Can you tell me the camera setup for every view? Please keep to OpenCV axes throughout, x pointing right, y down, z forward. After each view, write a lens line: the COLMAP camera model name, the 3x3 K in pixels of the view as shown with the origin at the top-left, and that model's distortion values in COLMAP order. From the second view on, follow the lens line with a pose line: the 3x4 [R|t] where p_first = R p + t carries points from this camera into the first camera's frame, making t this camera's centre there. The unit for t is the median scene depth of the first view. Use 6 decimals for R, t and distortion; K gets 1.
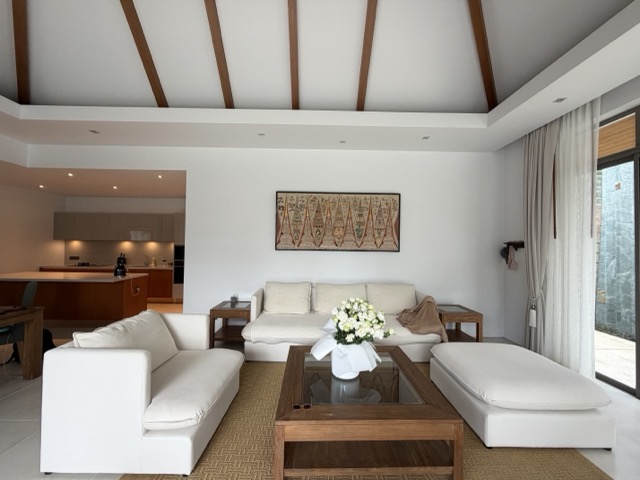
lens RADIAL K [[255.0, 0, 317.9], [0, 255.0, 241.4], [0, 0, 1]] dist [-0.001181, -0.000211]
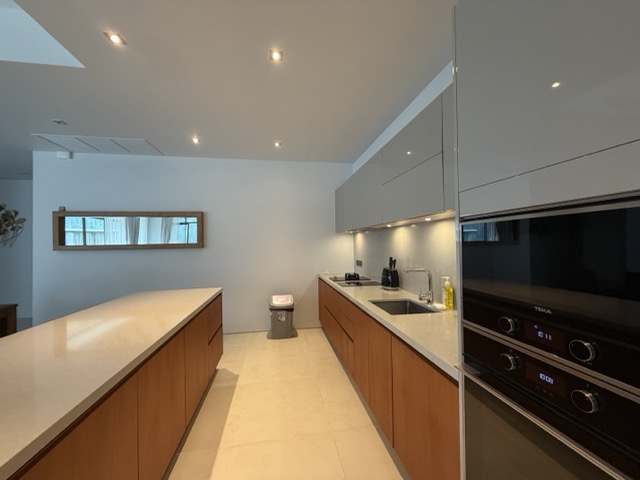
lens RADIAL K [[255.0, 0, 317.9], [0, 255.0, 241.4], [0, 0, 1]] dist [-0.001181, -0.000211]
pose [[0.147237, -0.027403, -0.988722, -0.727229], [0.029291, 0.999299, -0.023334, 0.047590], [0.988667, -0.025525, 0.147936, 1.514876]]
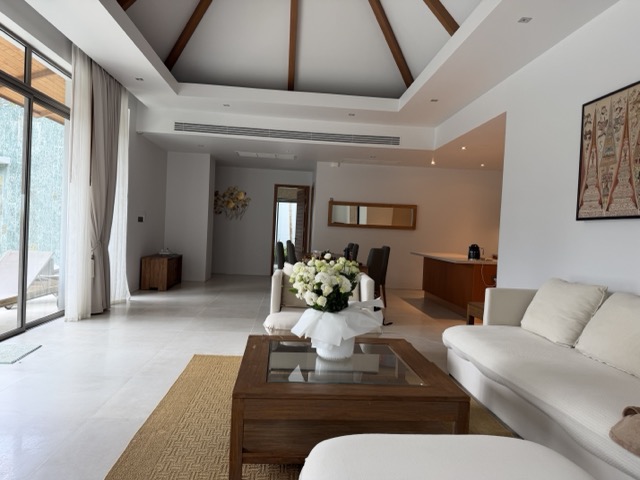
lens RADIAL K [[452.1, 0, 318.8], [0, 452.1, 243.4], [0, 0, 1]] dist [0.032399, -0.047710]
pose [[0.054764, 0.016271, -0.998367, 0.815549], [-0.030292, 0.999434, 0.014627, 0.094172], [0.998040, 0.029442, 0.055226, 0.493958]]
